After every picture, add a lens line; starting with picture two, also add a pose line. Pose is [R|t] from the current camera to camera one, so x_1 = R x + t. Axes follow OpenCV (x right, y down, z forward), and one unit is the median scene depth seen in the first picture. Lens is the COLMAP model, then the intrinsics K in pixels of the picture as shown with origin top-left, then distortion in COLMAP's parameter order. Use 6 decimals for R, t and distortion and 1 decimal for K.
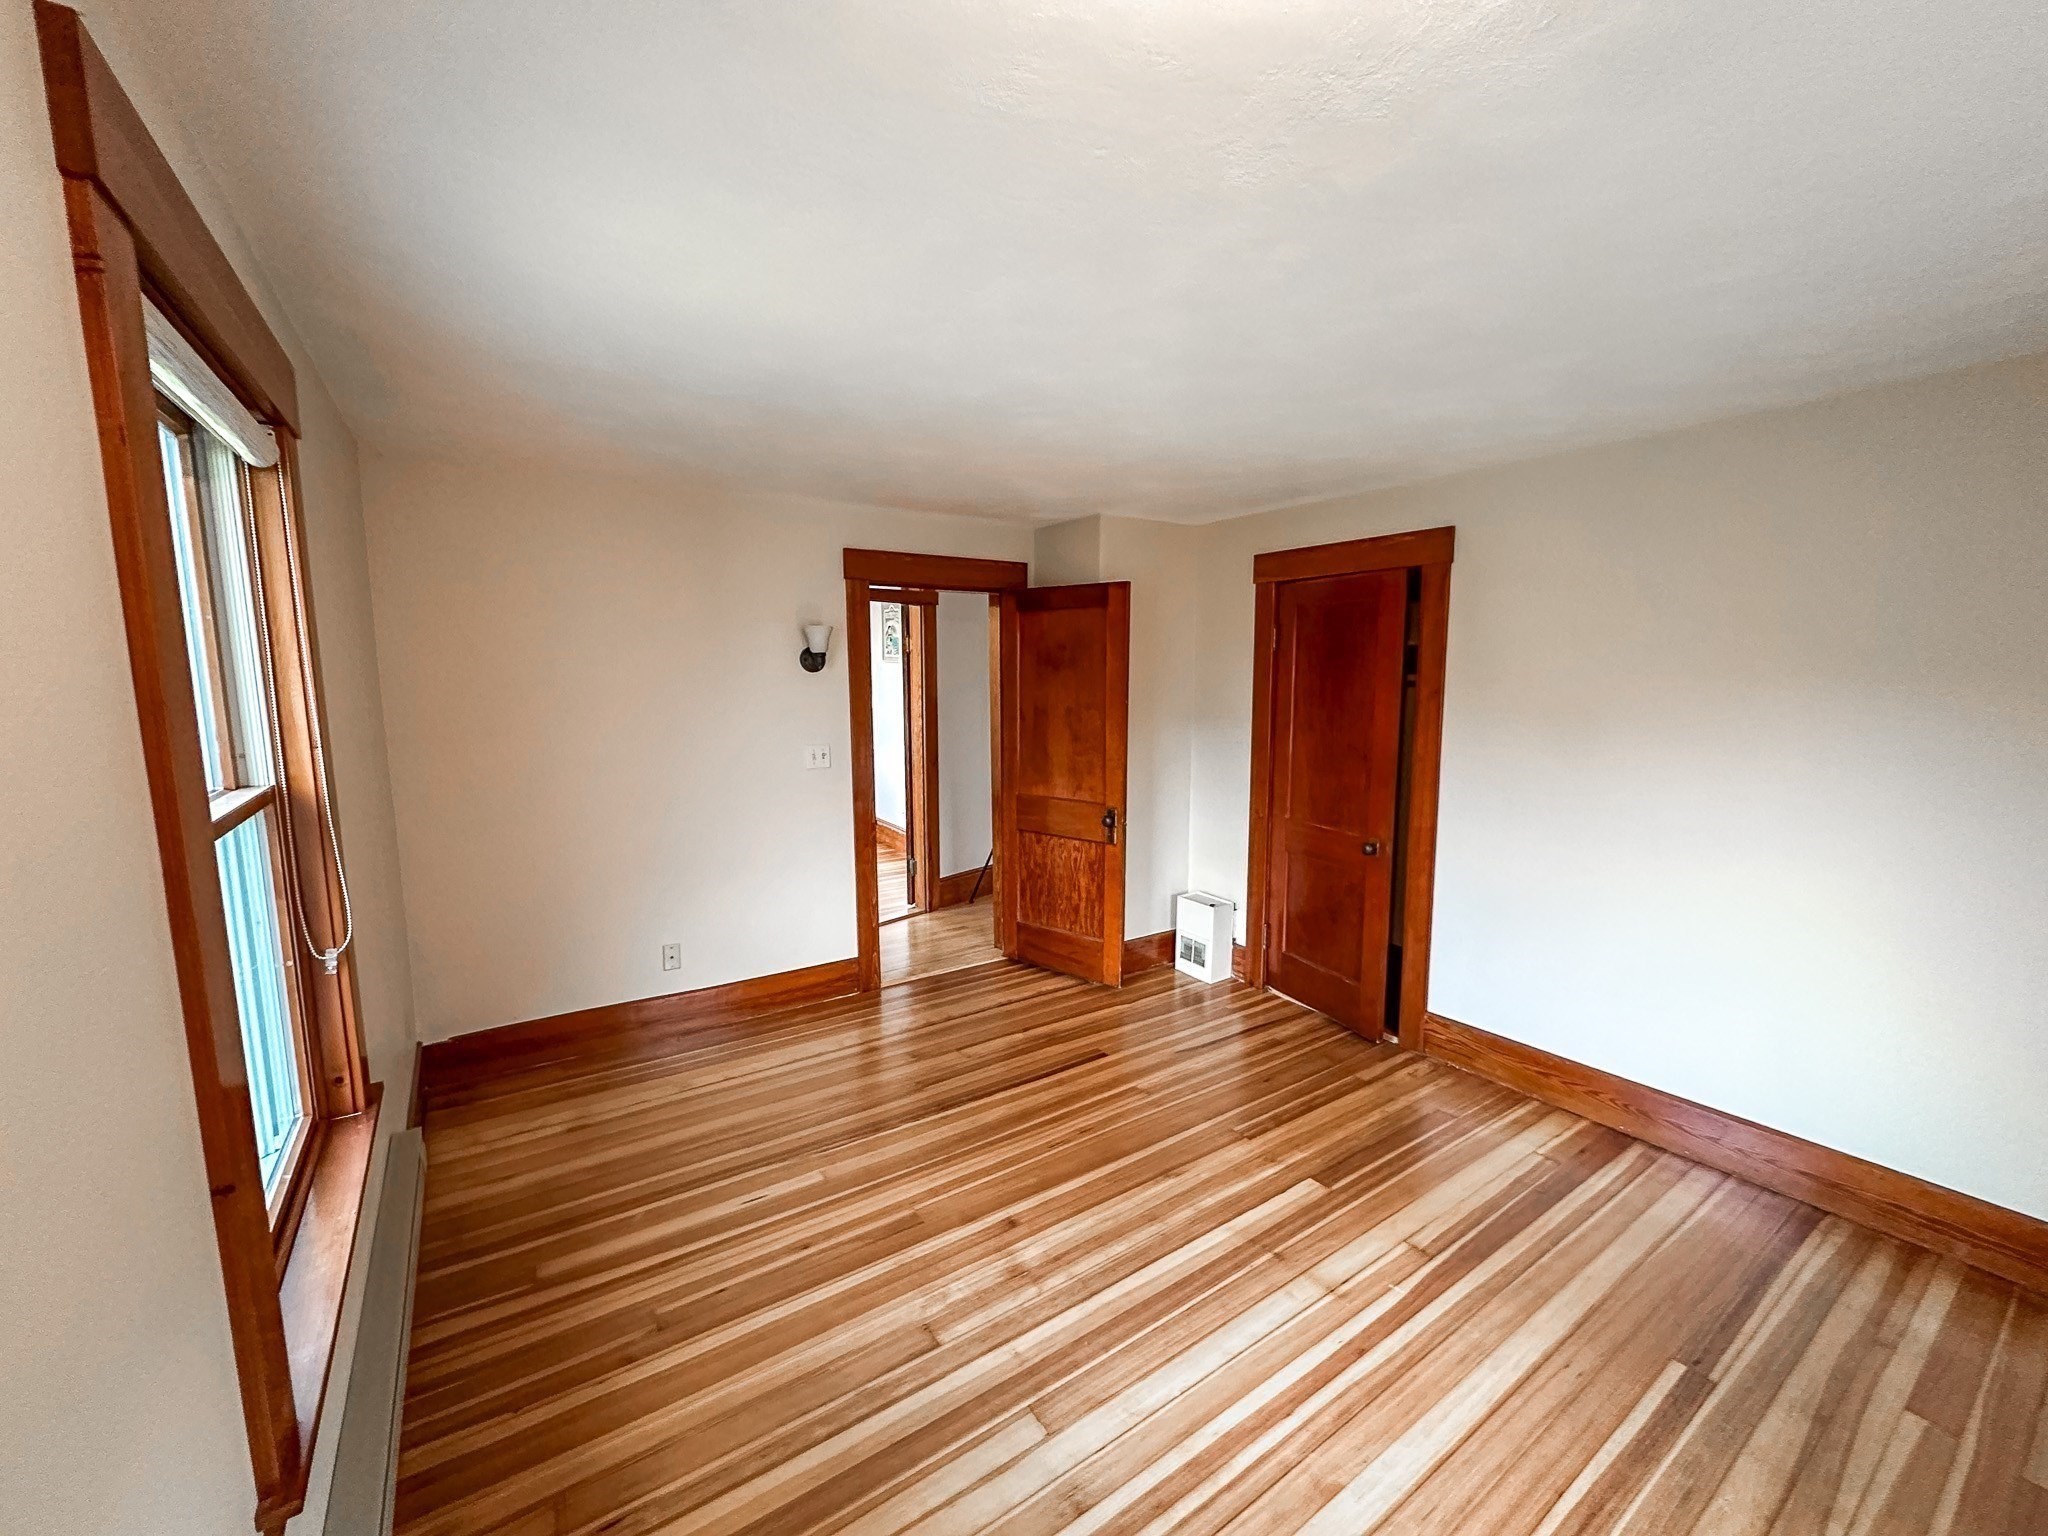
lens RADIAL K [[815.5, 0, 1033.0], [0, 815.5, 778.1], [0, 0, 1]] dist [-0.000444, -0.000051]
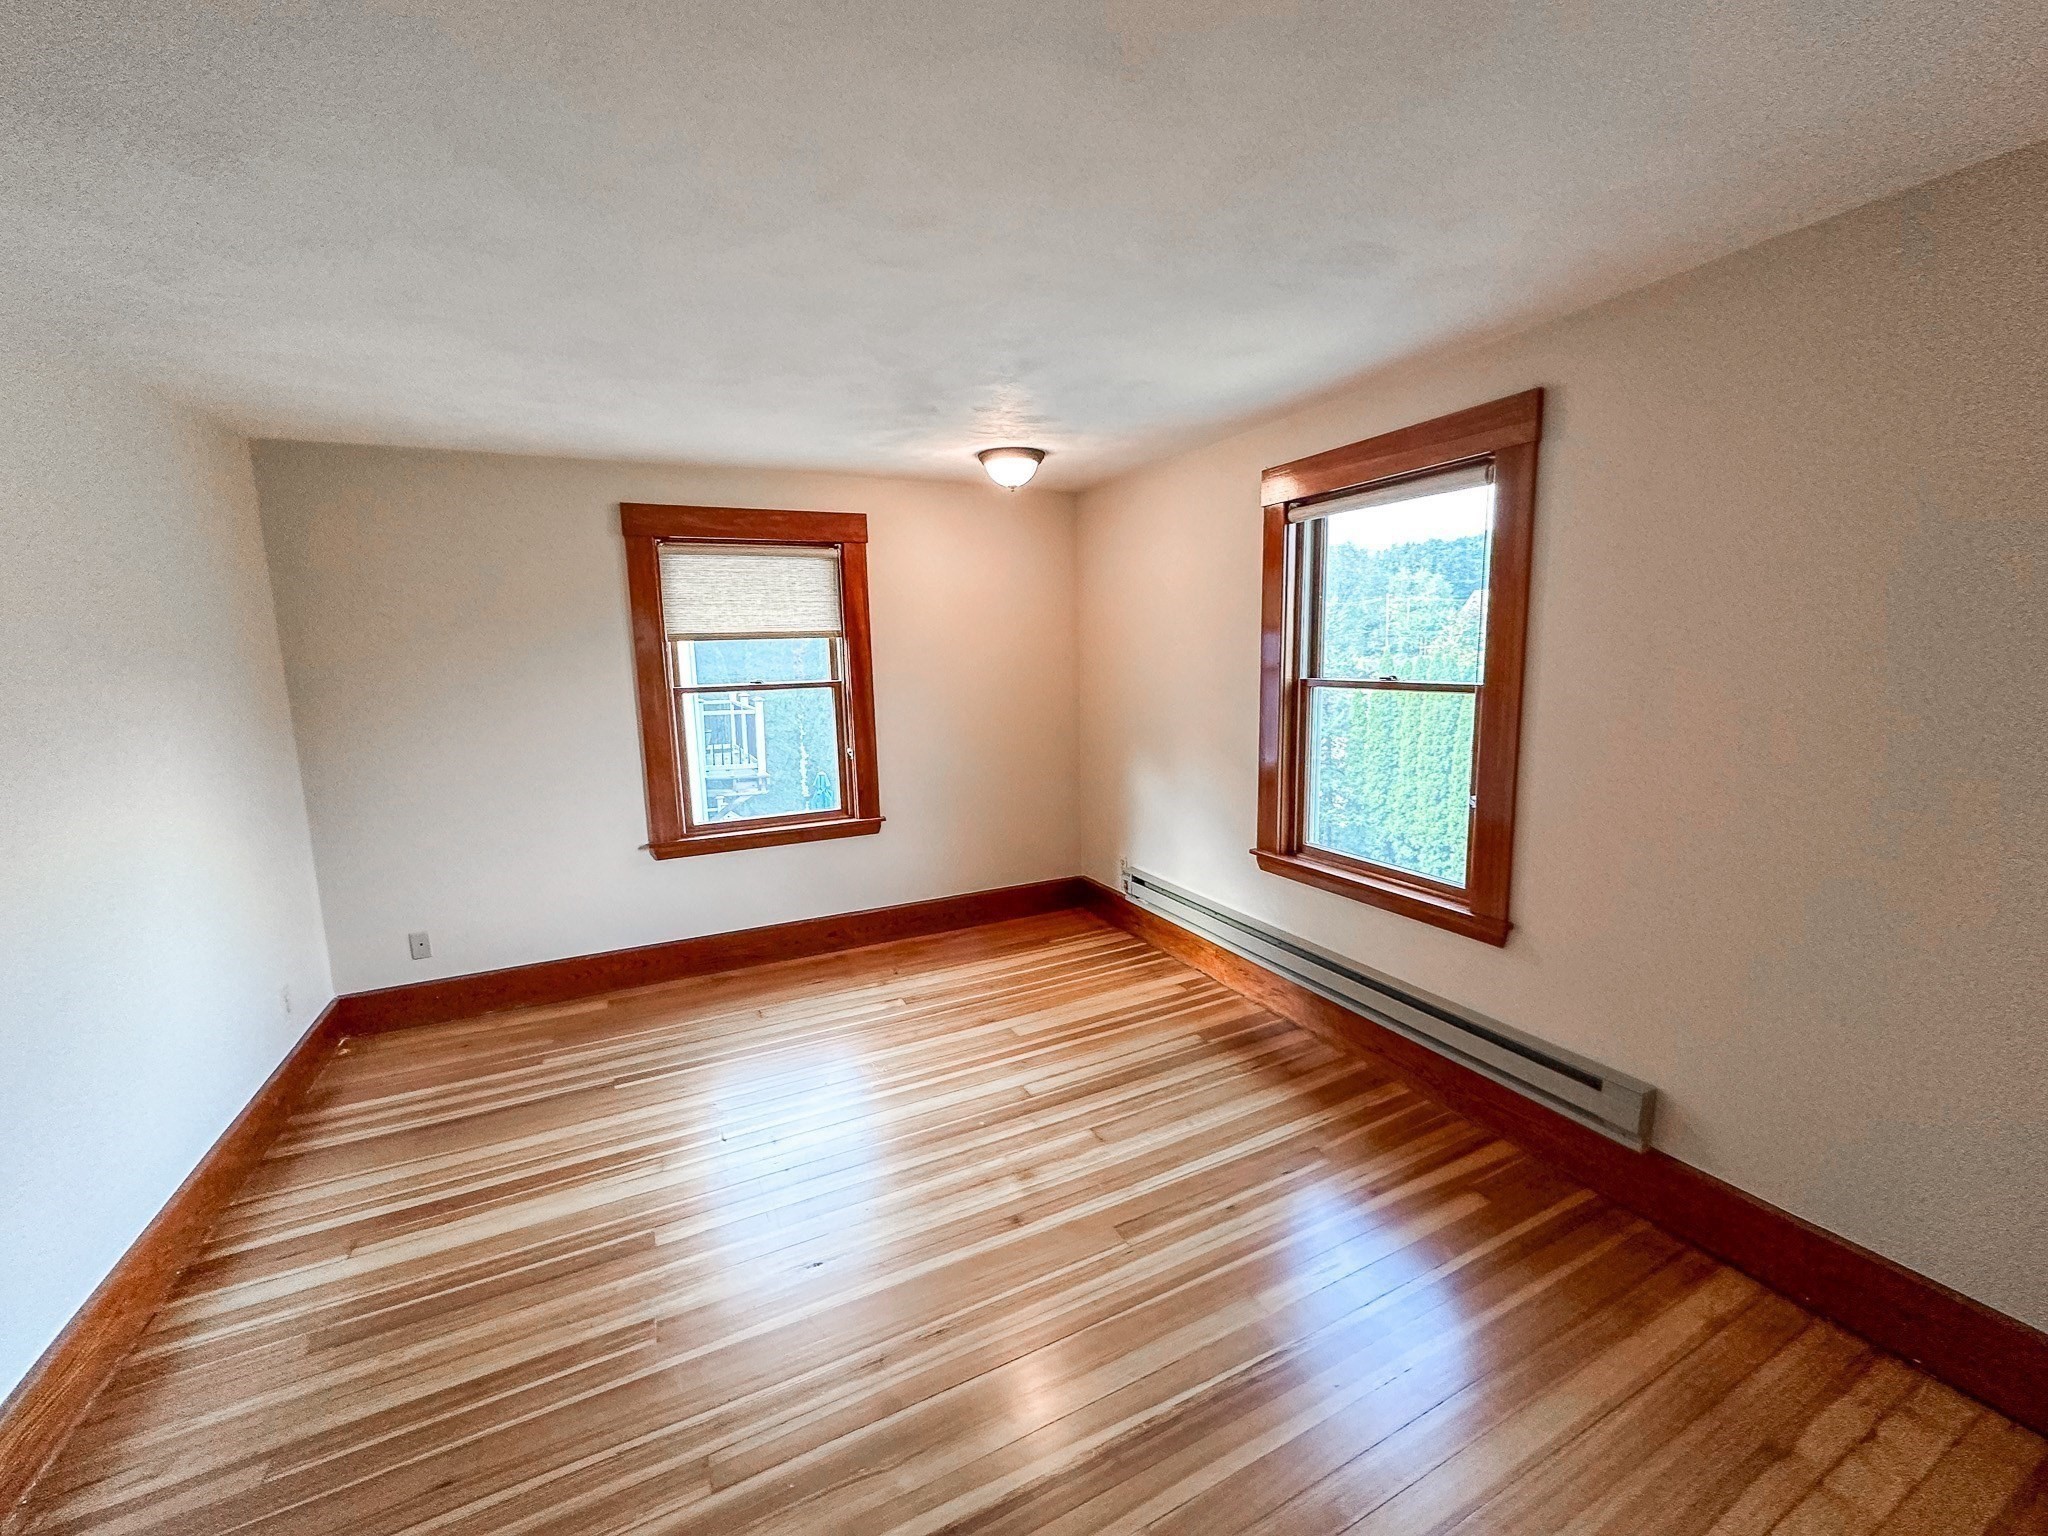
lens RADIAL K [[815.5, 0, 1033.0], [0, 815.5, 778.1], [0, 0, 1]] dist [-0.000444, -0.000051]
pose [[-0.989933, -0.001169, 0.141534, -0.192260], [0.038737, 0.959550, 0.278861, -0.225454], [-0.136135, 0.281536, -0.949845, 1.938264]]
